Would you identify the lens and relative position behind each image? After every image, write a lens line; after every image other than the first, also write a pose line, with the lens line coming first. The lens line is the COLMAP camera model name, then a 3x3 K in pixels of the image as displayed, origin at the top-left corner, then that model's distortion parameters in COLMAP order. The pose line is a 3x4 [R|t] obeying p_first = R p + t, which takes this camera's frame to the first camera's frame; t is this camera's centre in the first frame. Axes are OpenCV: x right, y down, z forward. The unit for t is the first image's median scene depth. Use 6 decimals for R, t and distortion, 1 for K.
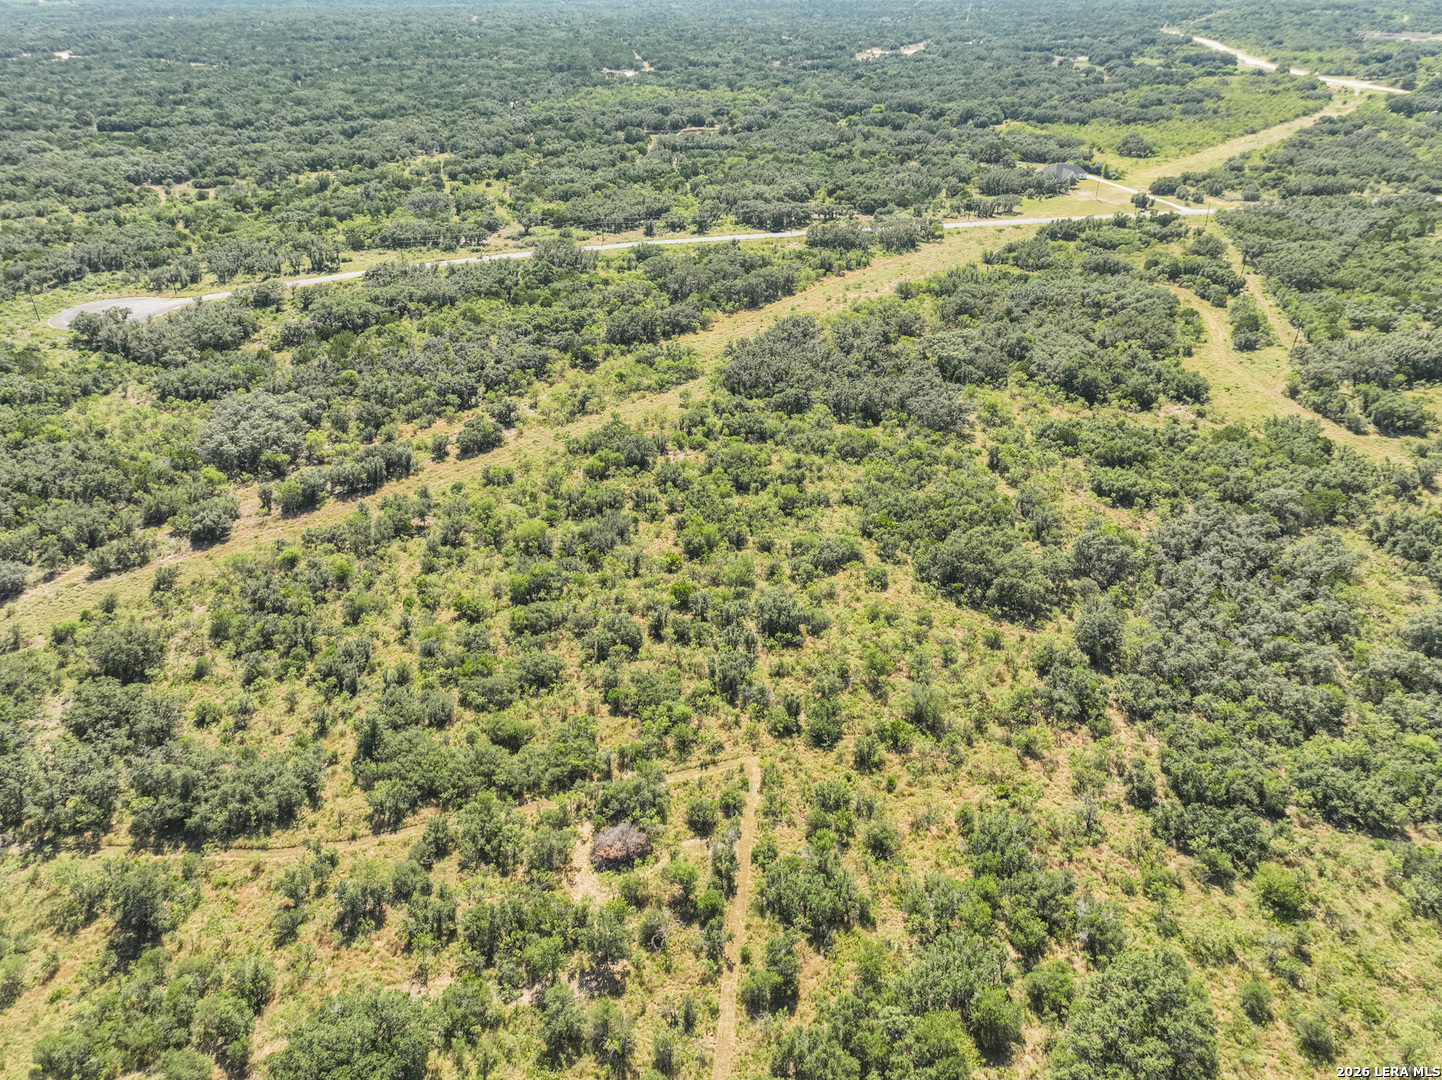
lens RADIAL K [[1013.3, 0, 721.0], [0, 1013.3, 540.0], [0, 0, 1]] dist [-0.008536, 0.029424]
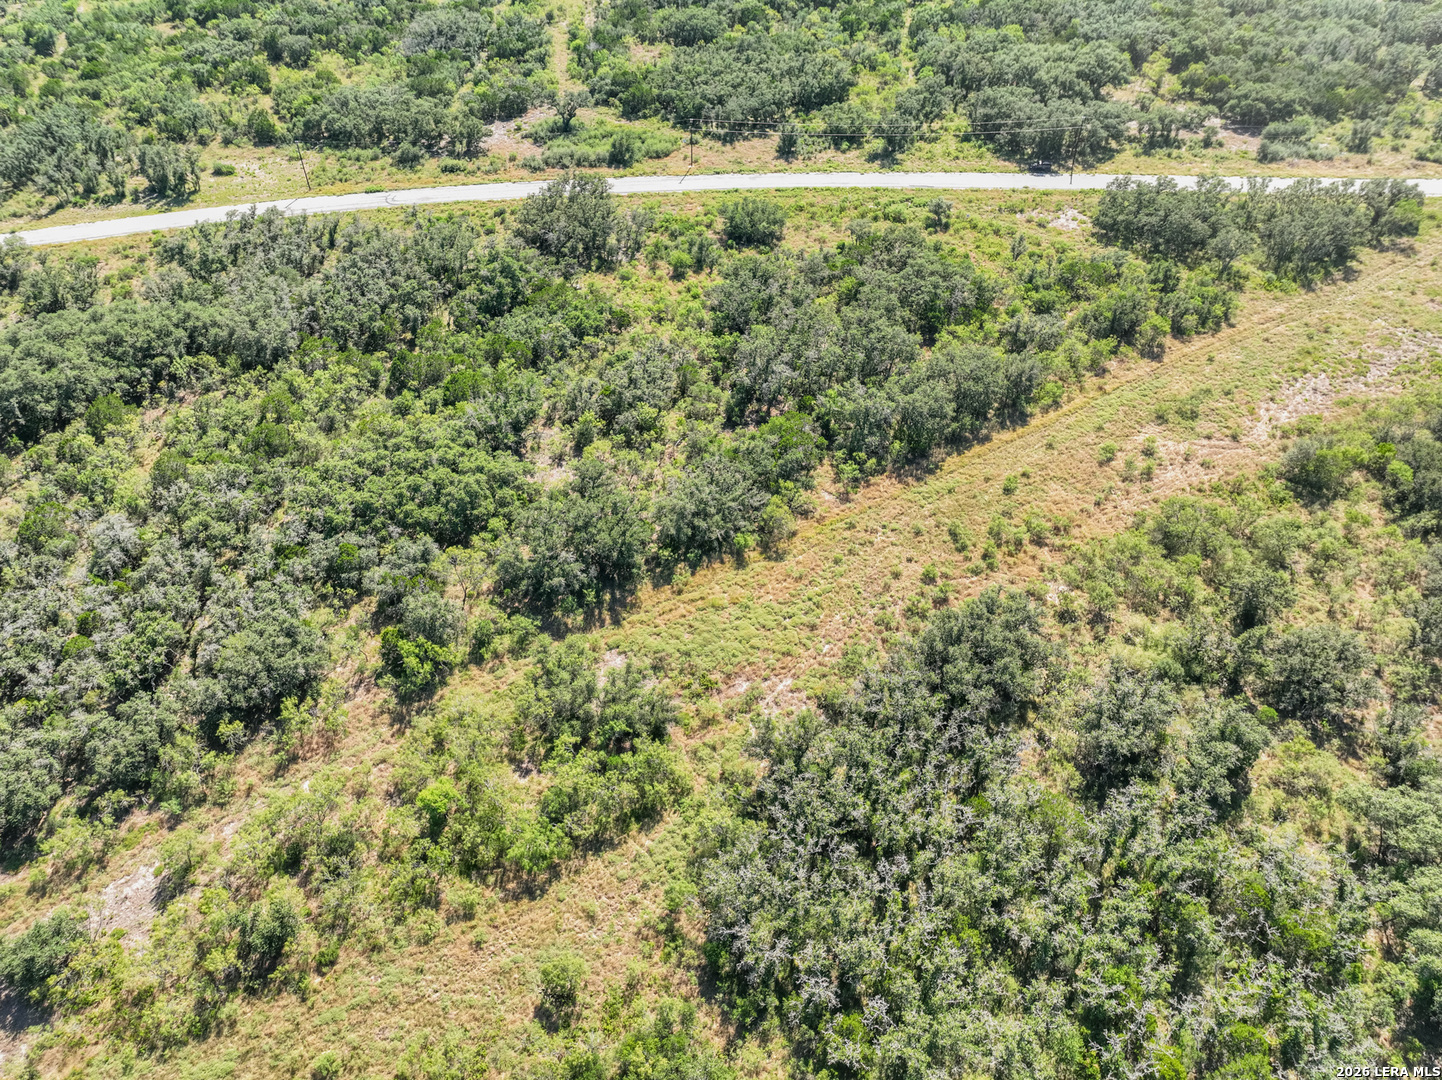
lens RADIAL K [[1014.0, 0, 721.0], [0, 1014.0, 540.0], [0, 0, 1]] dist [-0.008214, 0.027063]
pose [[0.963687, 0.177644, -0.199373, 0.057260], [-0.127701, 0.962296, 0.240166, -0.376503], [0.234520, -0.205985, 0.950037, 0.746576]]
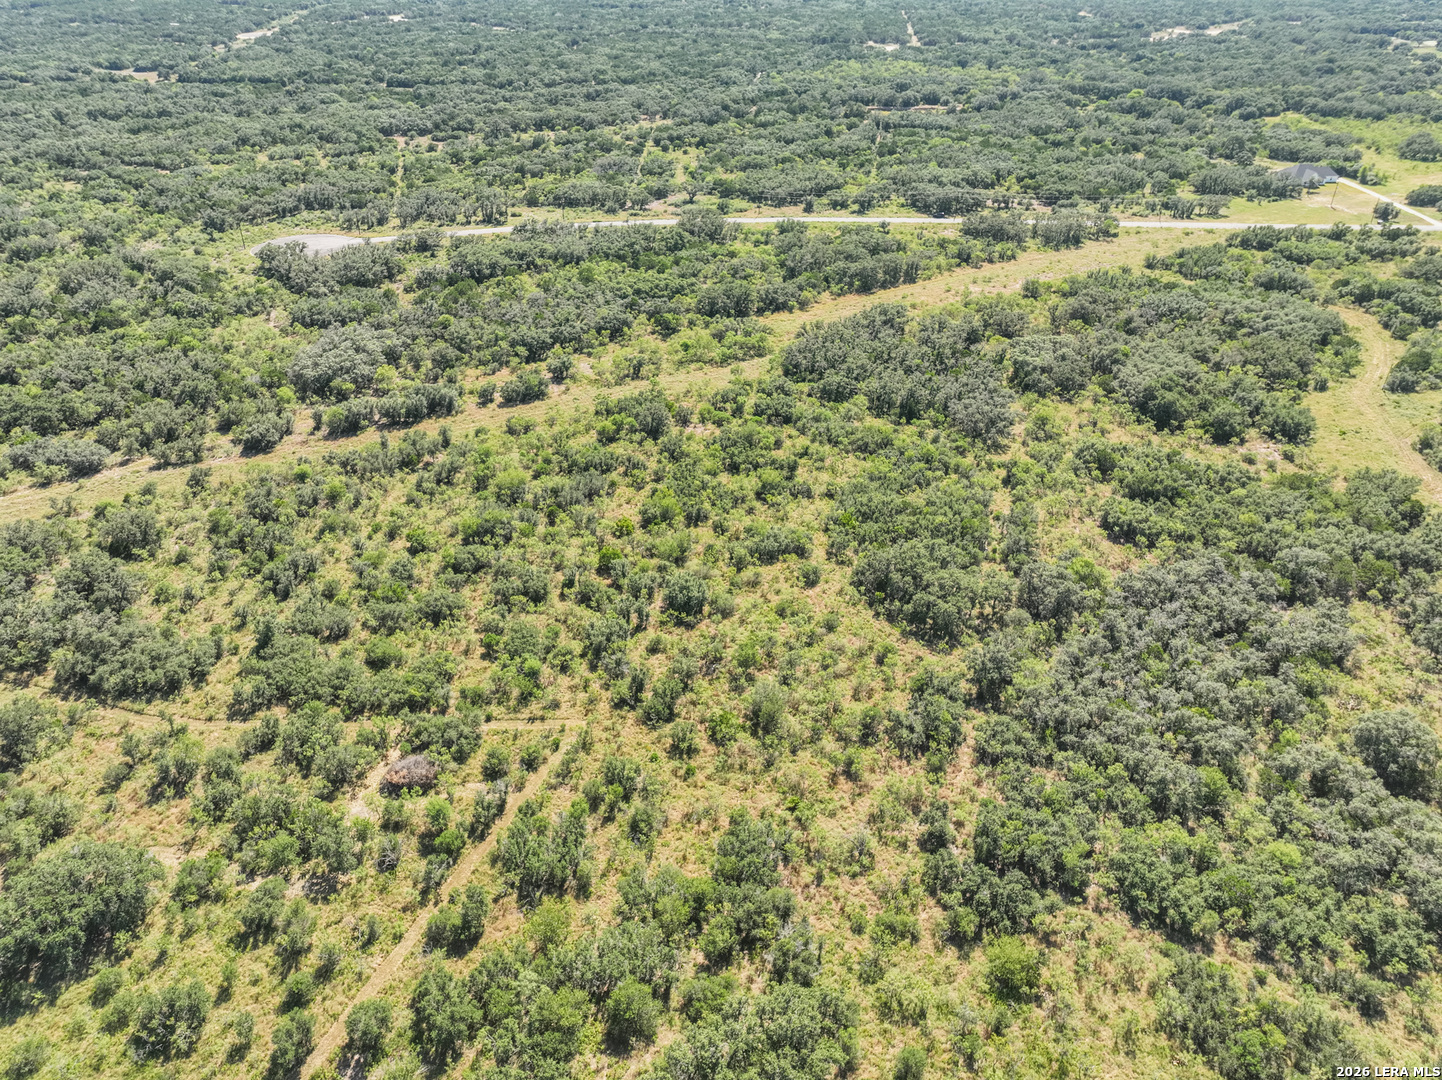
lens RADIAL K [[1014.0, 0, 721.0], [0, 1014.0, 540.0], [0, 0, 1]] dist [-0.008214, 0.027063]
pose [[0.957778, 0.149825, -0.245385, 0.226631], [-0.144447, 0.988709, 0.039874, -0.016225], [0.248589, -0.002745, 0.968605, 0.025203]]
